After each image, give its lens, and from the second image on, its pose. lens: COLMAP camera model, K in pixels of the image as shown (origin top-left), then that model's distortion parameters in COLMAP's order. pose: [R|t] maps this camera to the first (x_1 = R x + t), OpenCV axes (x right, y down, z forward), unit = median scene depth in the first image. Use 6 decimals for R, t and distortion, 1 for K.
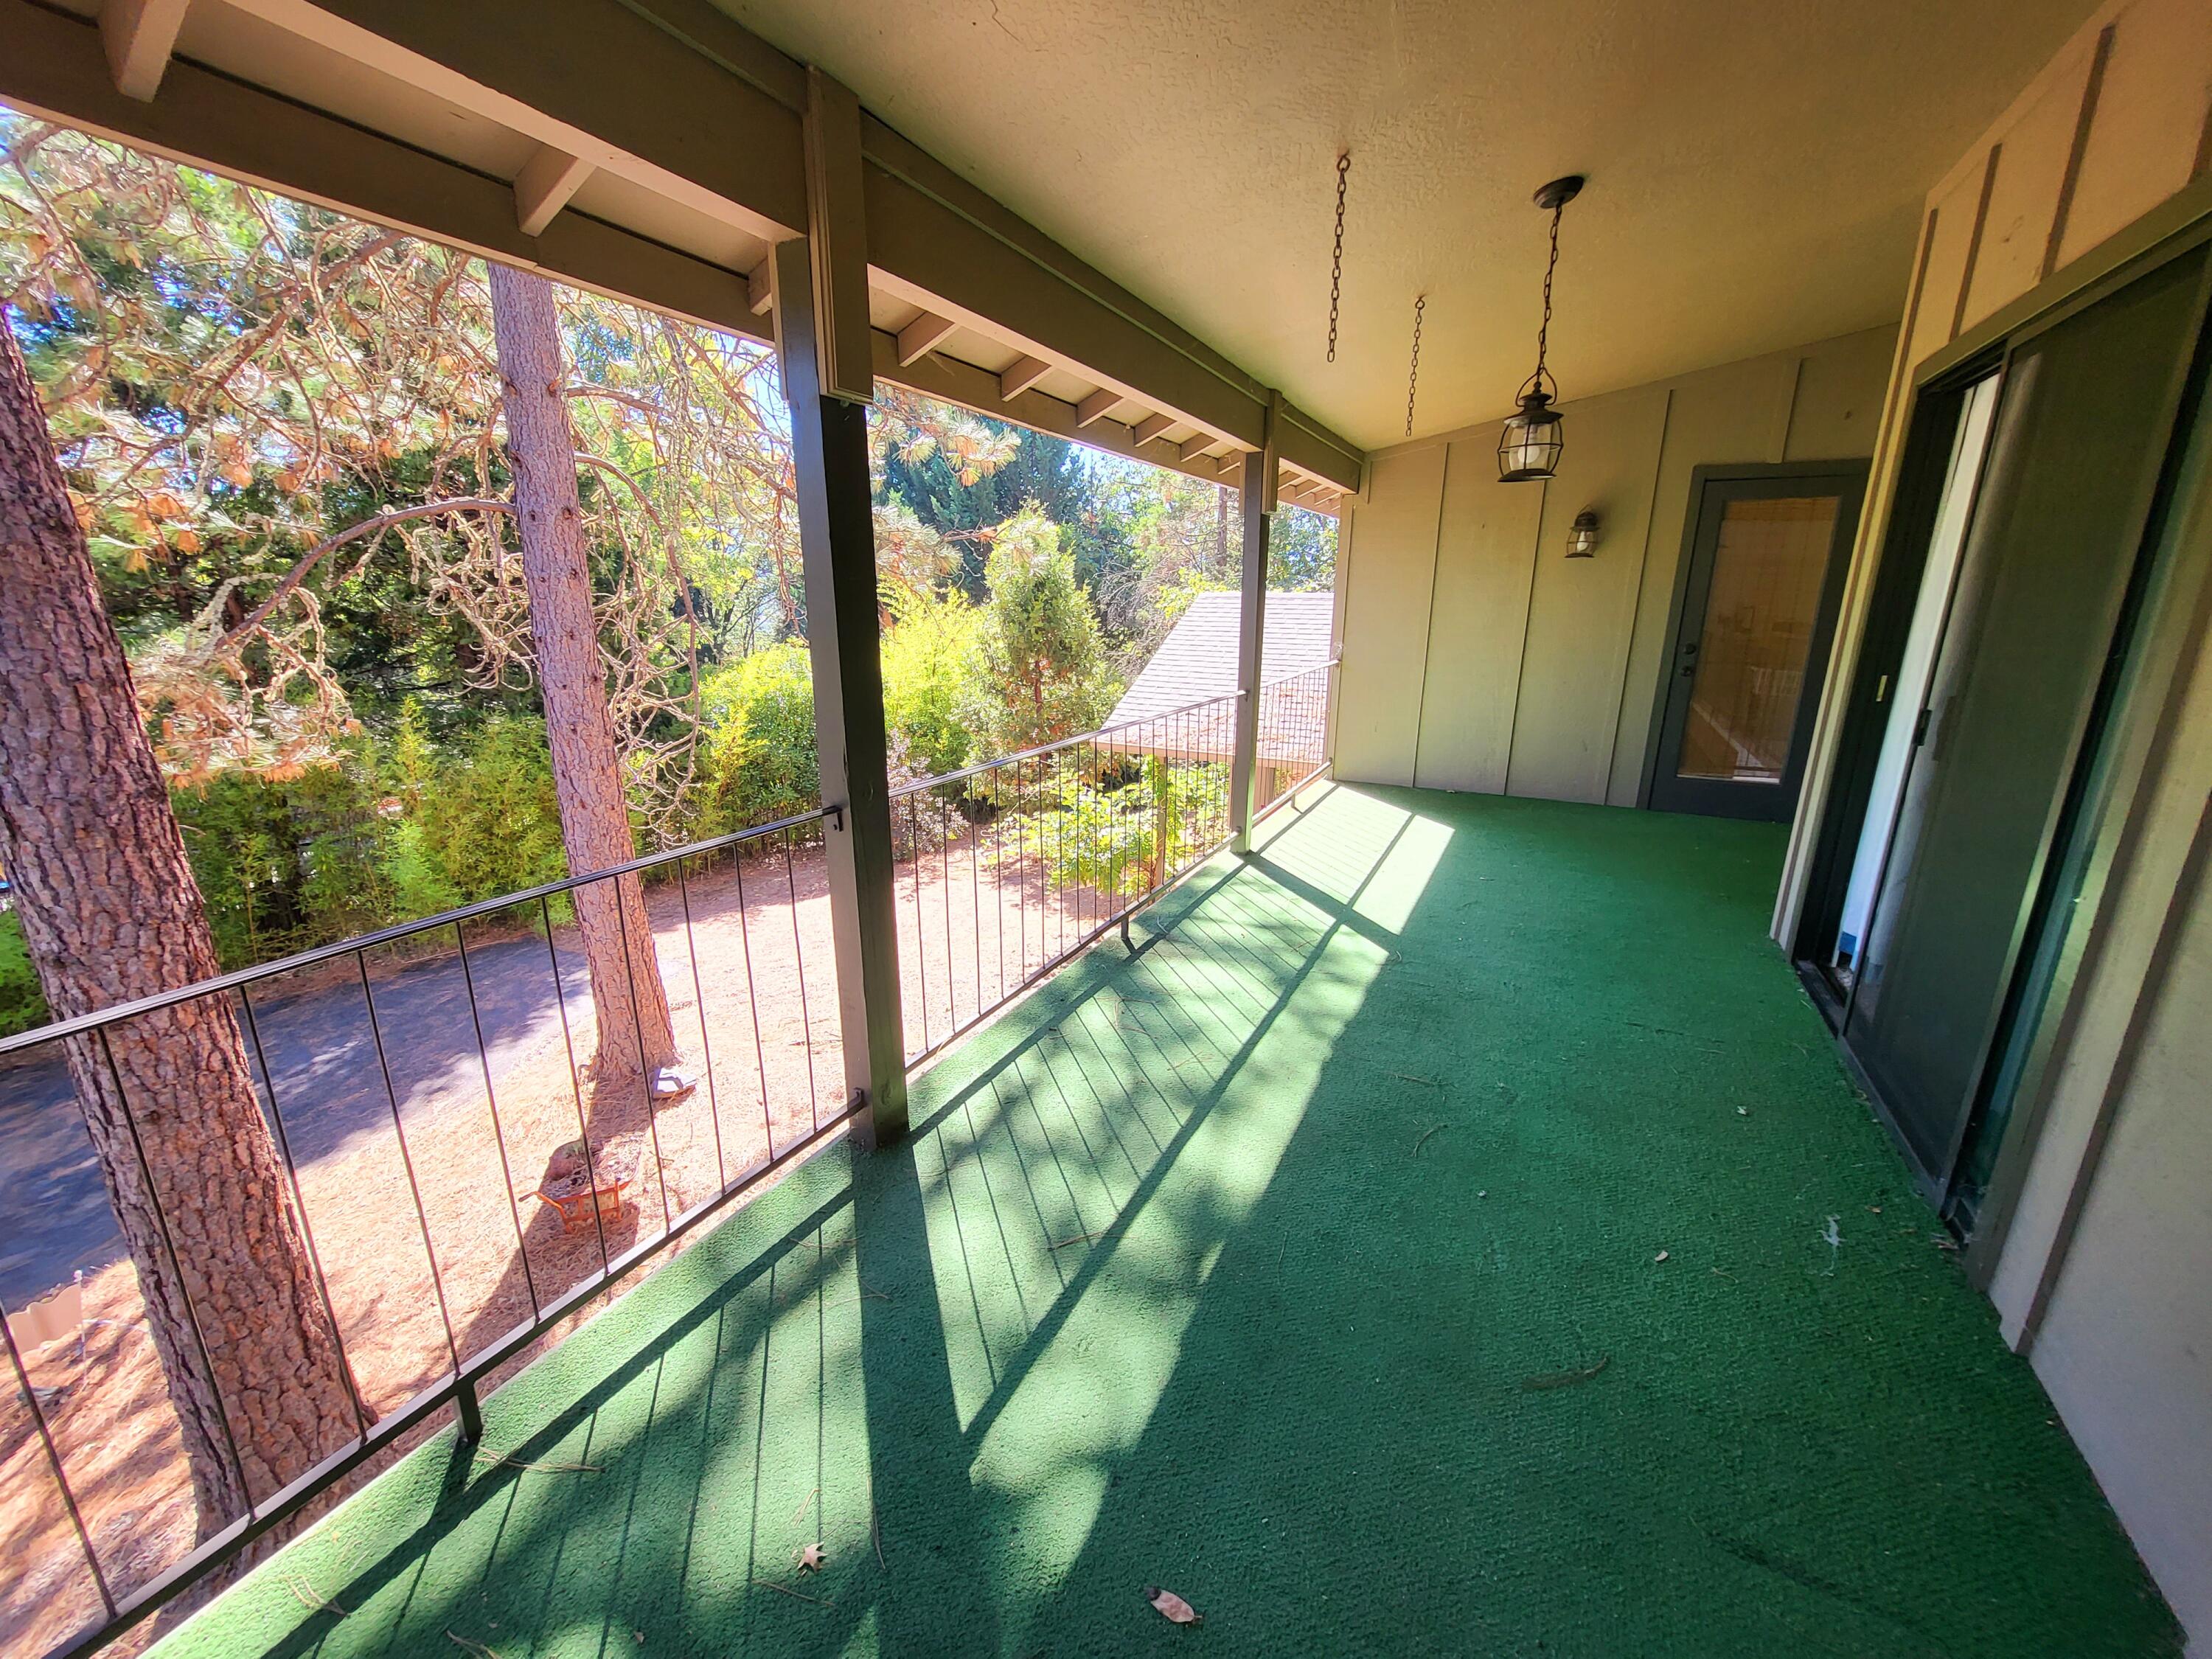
lens RADIAL K [[878.3, 0, 1096.3], [0, 878.3, 823.9], [0, 0, 1]] dist [0.008882, -0.002919]
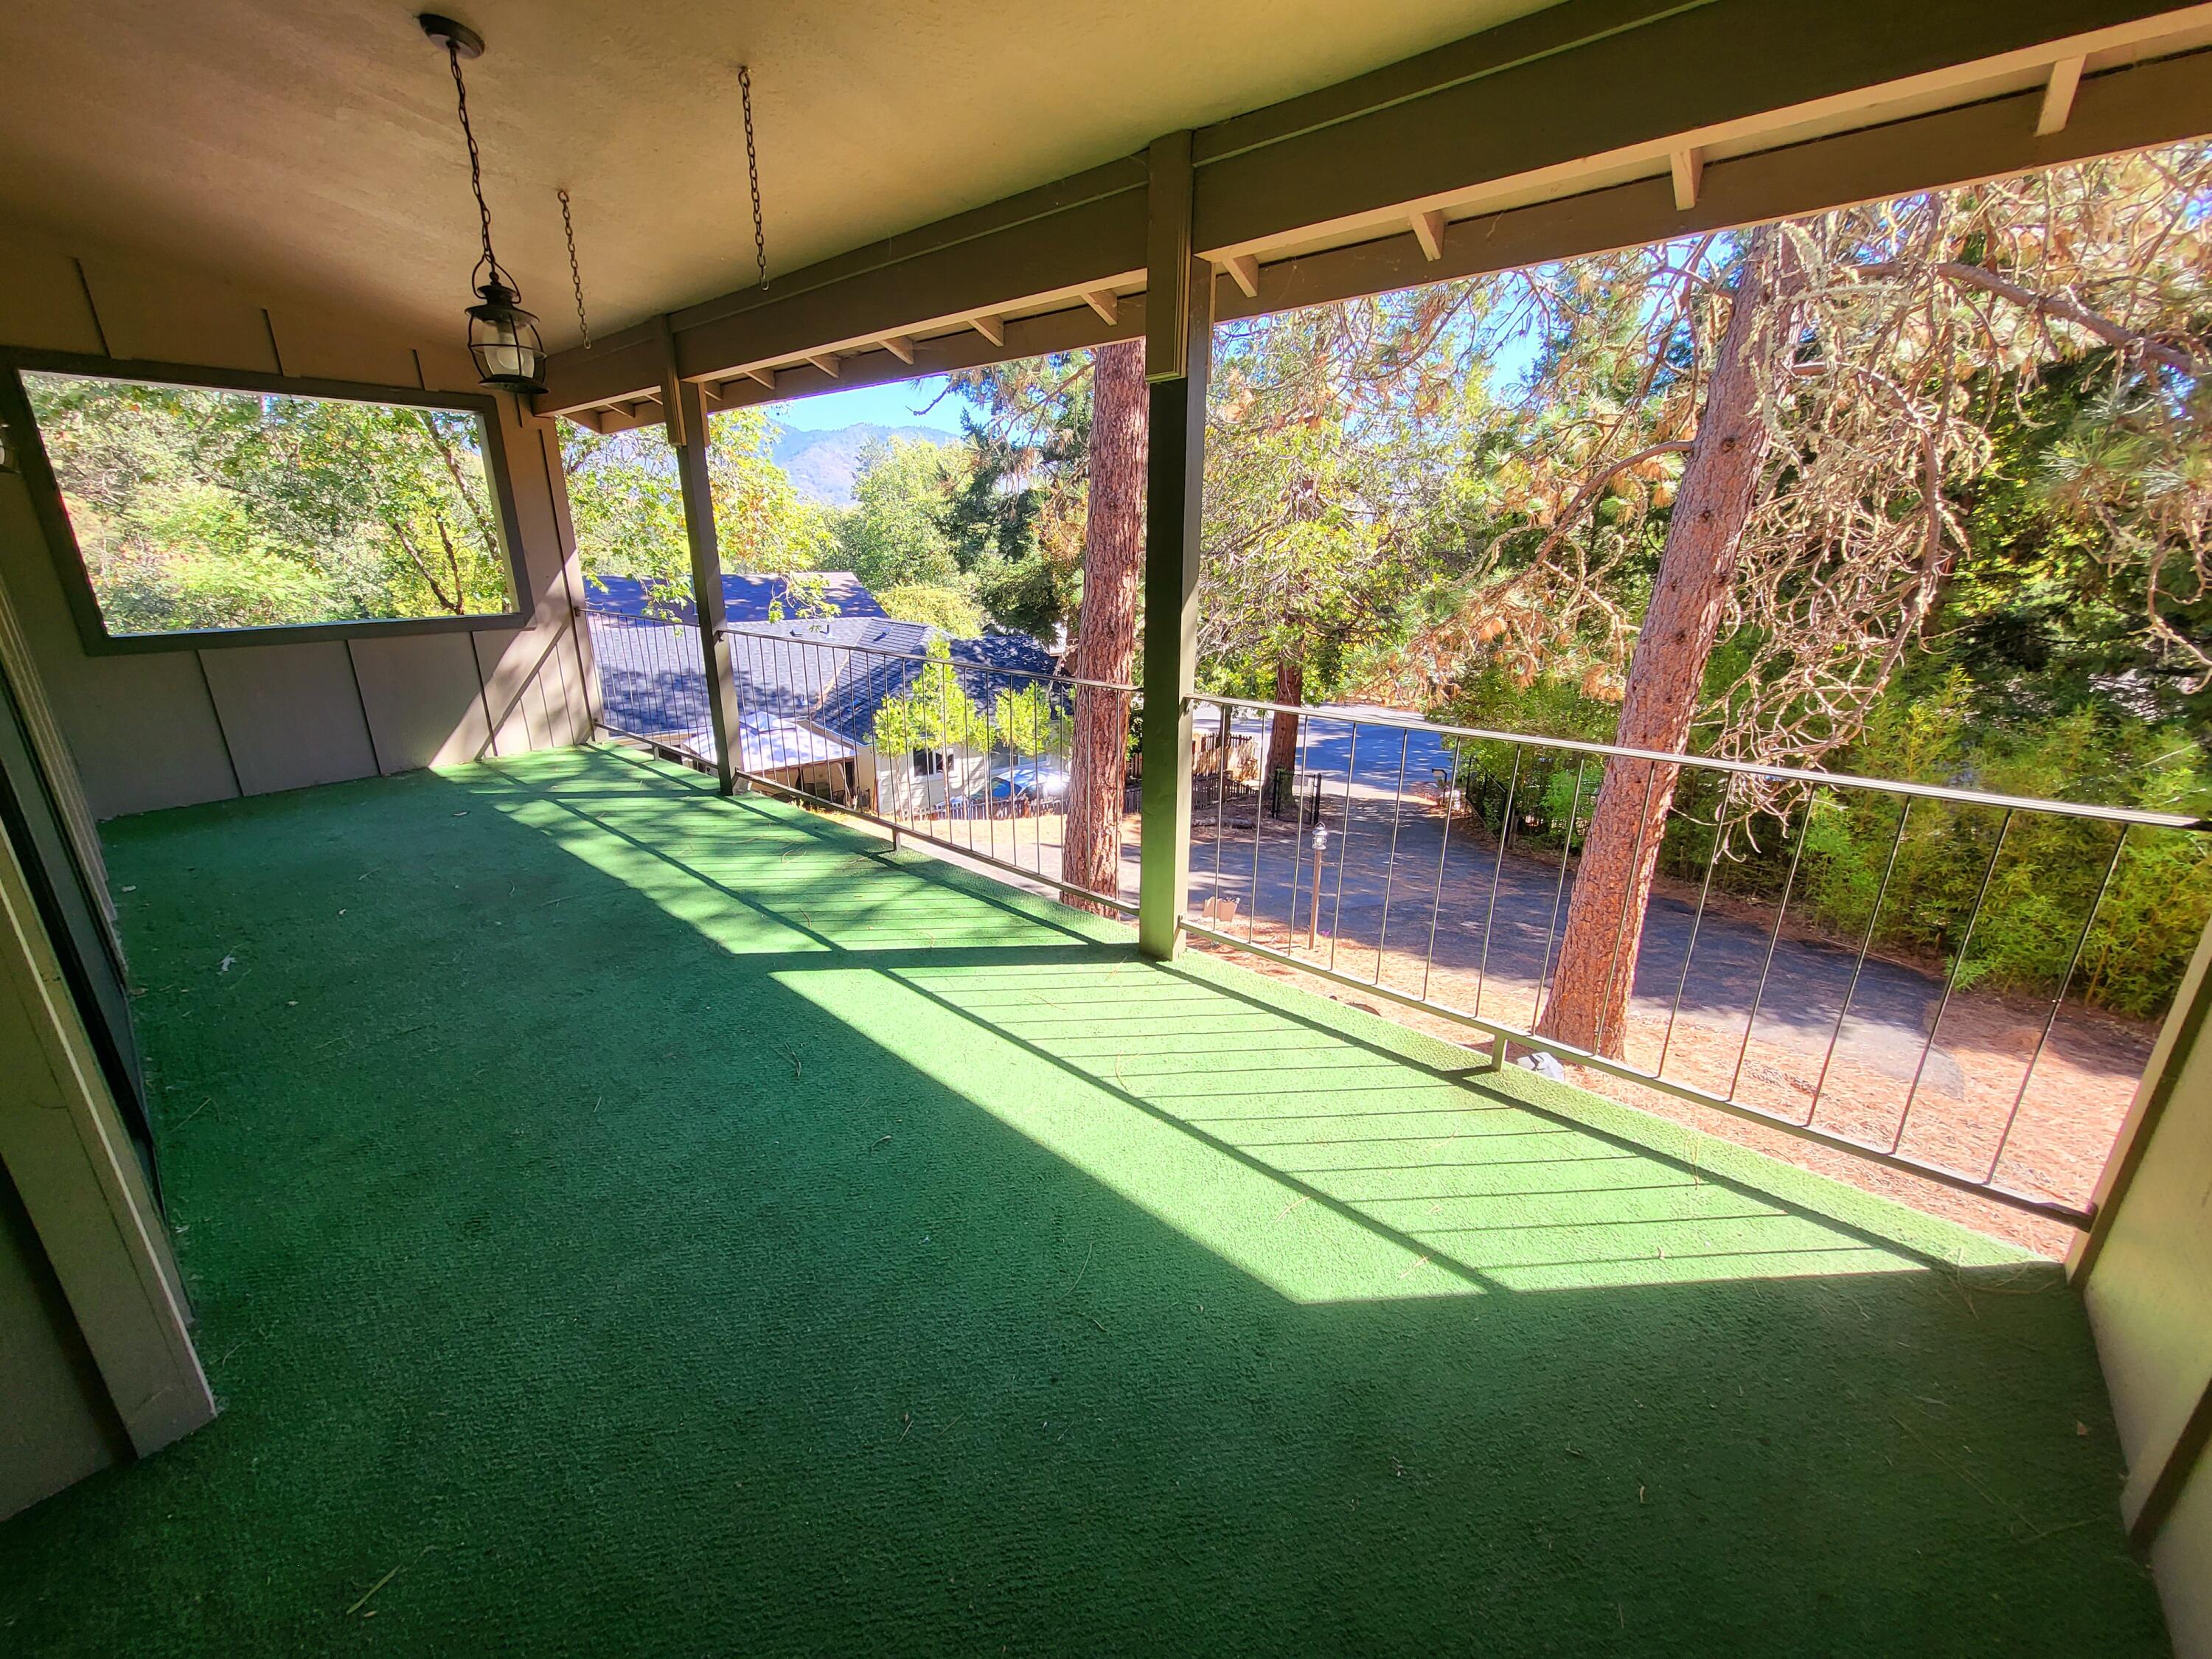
lens RADIAL K [[878.3, 0, 1096.3], [0, 878.3, 823.9], [0, 0, 1]] dist [0.008882, -0.002919]
pose [[-0.239369, 0.287729, -0.927316, 1.087933], [-0.252365, 0.903817, 0.345581, -0.378765], [0.937558, 0.316744, -0.143733, 1.532004]]
